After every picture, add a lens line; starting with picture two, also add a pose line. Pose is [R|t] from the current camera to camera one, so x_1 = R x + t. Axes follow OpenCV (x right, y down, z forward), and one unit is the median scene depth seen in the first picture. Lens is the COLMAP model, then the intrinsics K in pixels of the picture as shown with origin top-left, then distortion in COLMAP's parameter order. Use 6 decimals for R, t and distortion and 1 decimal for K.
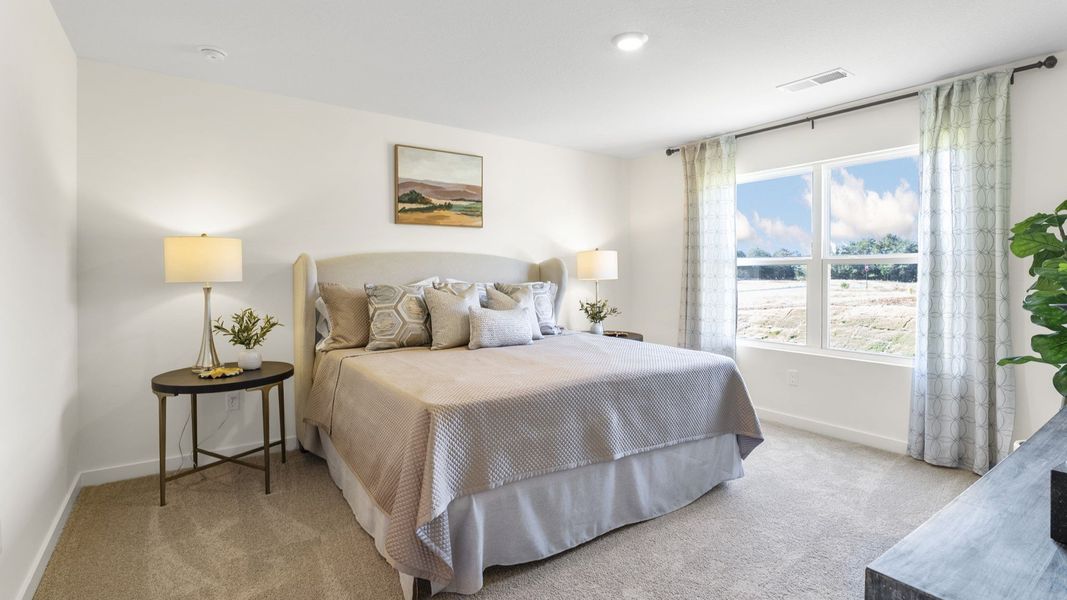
lens RADIAL K [[478.8, 0, 538.2], [0, 478.8, 264.7], [0, 0, 1]] dist [0.001254, 0.000258]
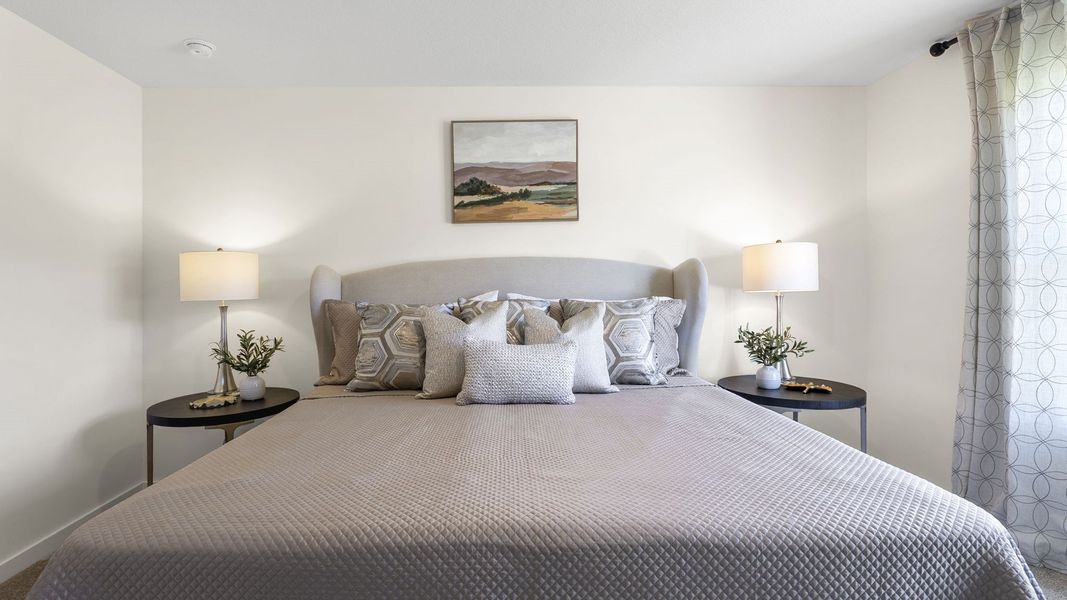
lens RADIAL K [[491.5, 0, 531.0], [0, 491.5, 279.3], [0, 0, 1]] dist [-0.002924, -0.000282]
pose [[0.842069, -0.020561, -0.538977, 0.231650], [0.026453, 0.999645, 0.003193, 0.006321], [0.538720, -0.016946, 0.842314, 0.379555]]
